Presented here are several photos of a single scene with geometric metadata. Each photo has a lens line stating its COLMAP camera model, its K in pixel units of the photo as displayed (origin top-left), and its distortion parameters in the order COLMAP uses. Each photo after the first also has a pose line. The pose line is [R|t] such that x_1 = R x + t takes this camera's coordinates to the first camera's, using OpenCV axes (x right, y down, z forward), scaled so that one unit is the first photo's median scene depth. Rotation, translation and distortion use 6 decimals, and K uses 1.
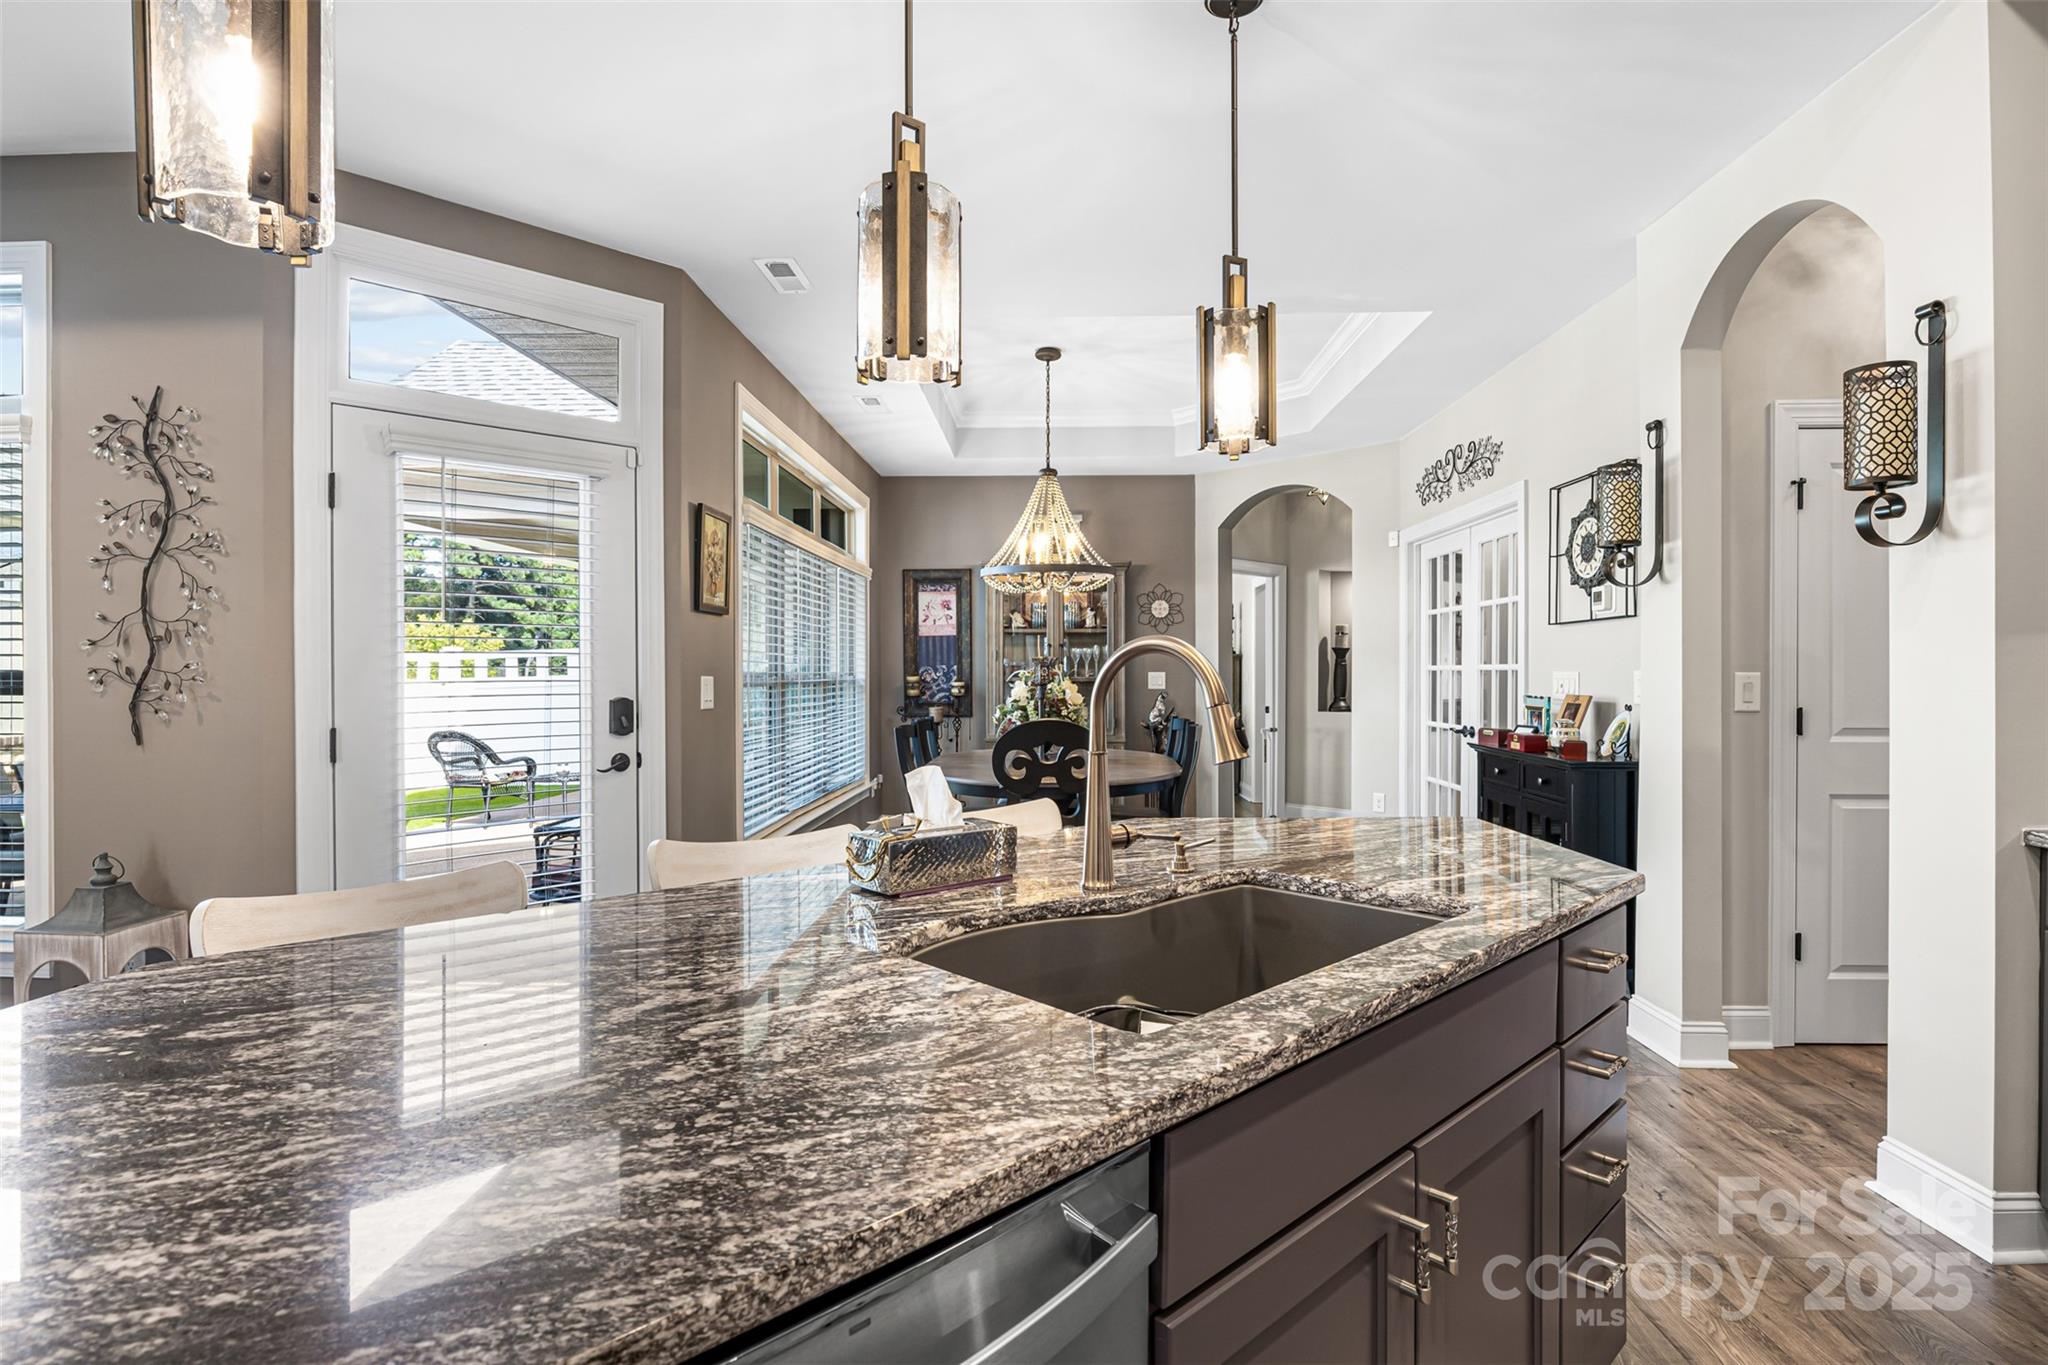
lens RADIAL K [[812.3, 0, 1006.5], [0, 812.3, 661.9], [0, 0, 1]] dist [-0.003619, 0.000157]
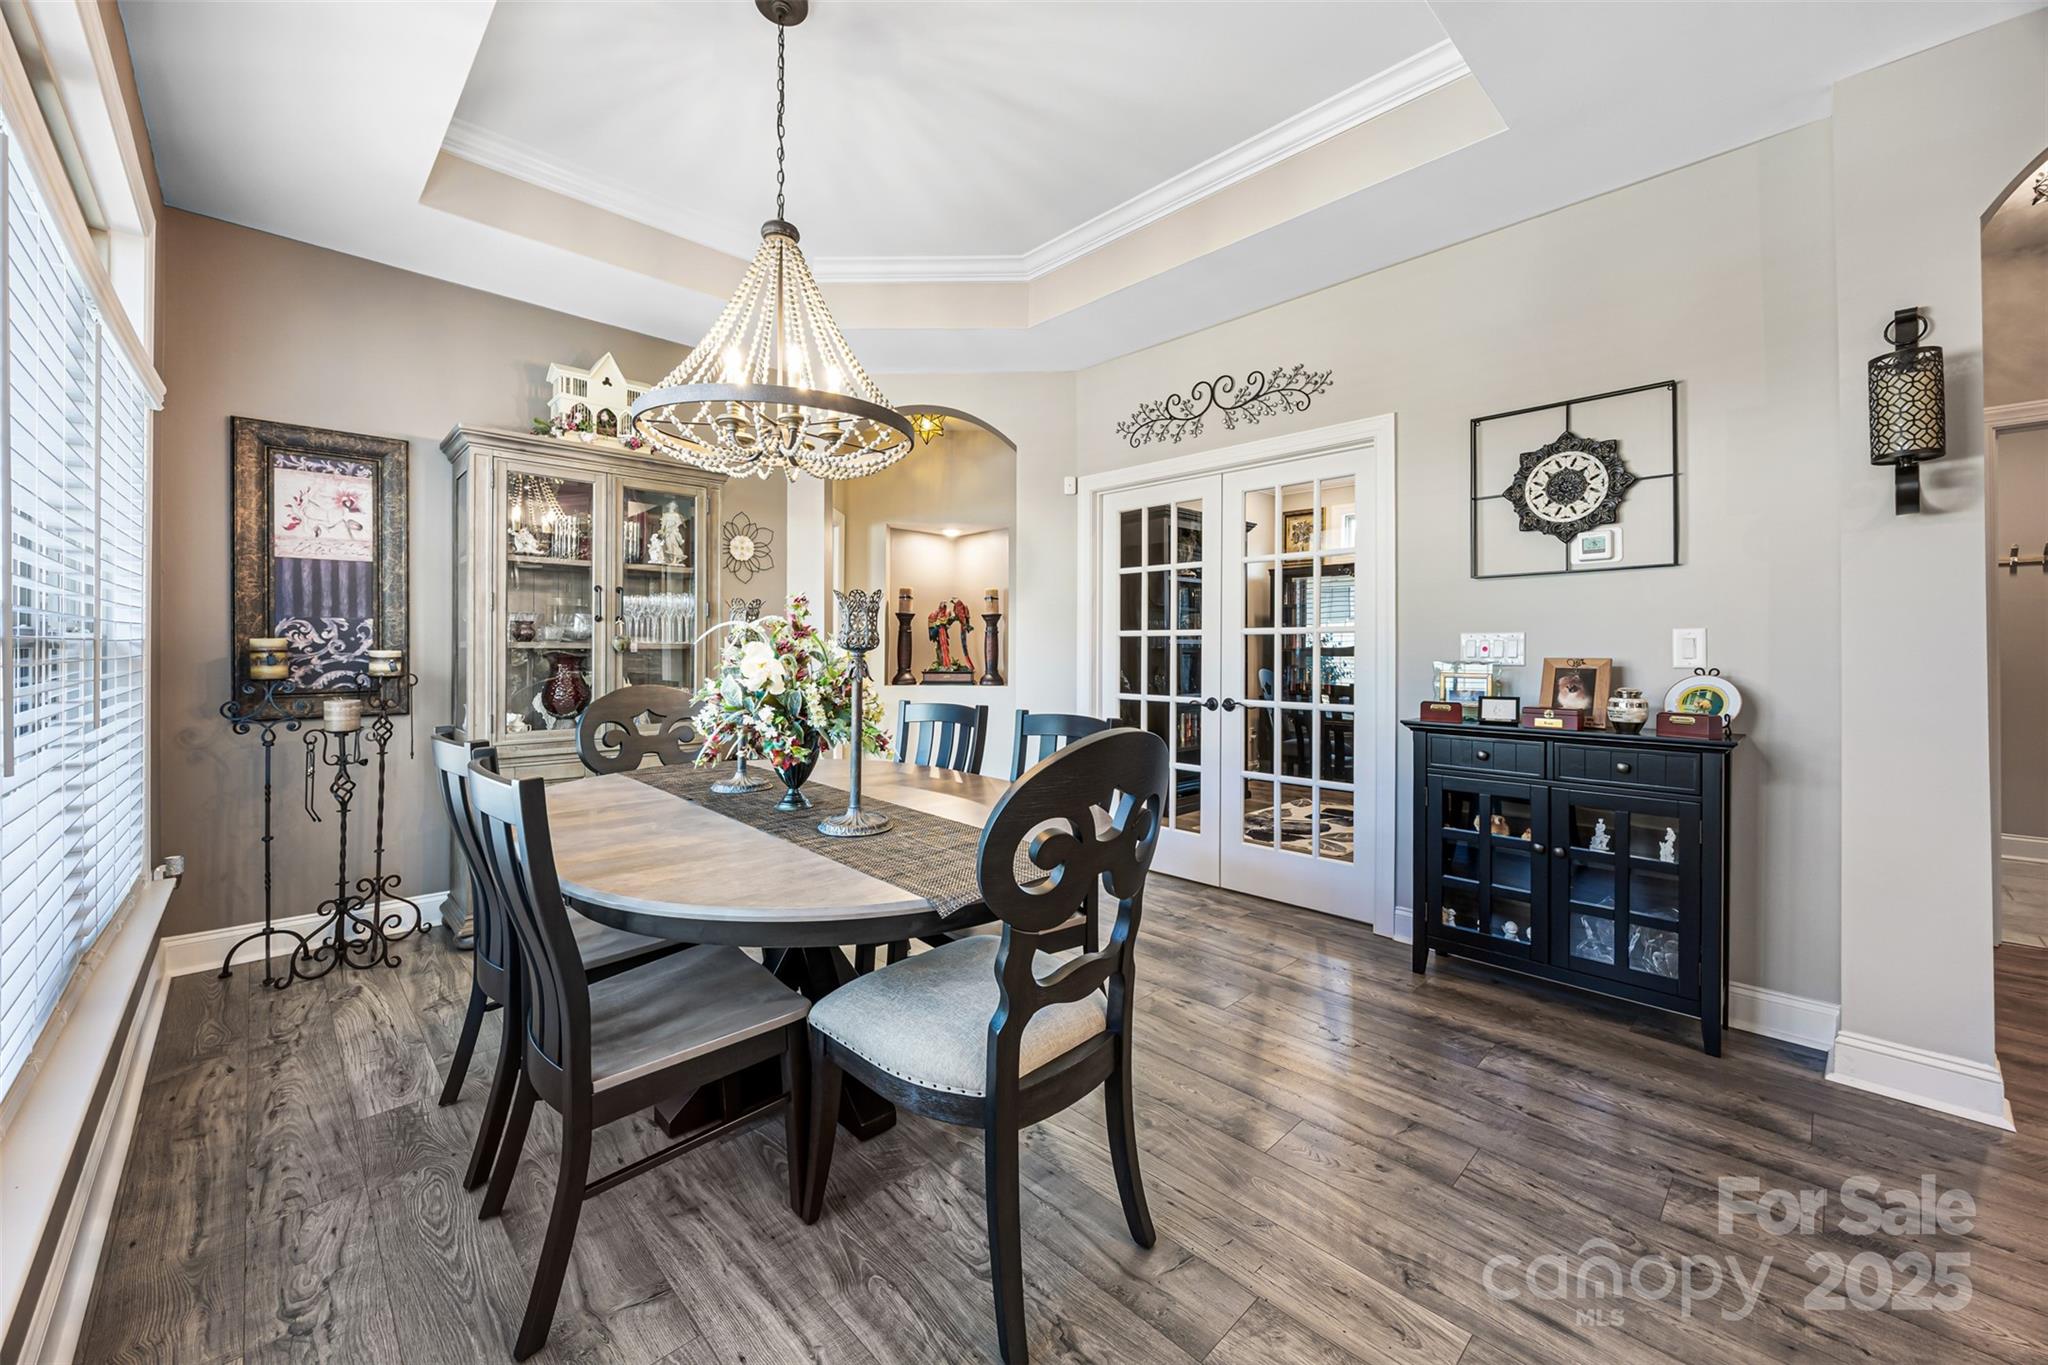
lens RADIAL K [[785.0, 0, 1023.7], [0, 785.0, 638.0], [0, 0, 1]] dist [-0.000357, 0.000126]
pose [[0.716259, 0.012434, 0.697724, -0.114167], [-0.014104, 0.999895, -0.003340, 0.012633], [-0.697692, -0.007448, 0.716359, 0.340288]]
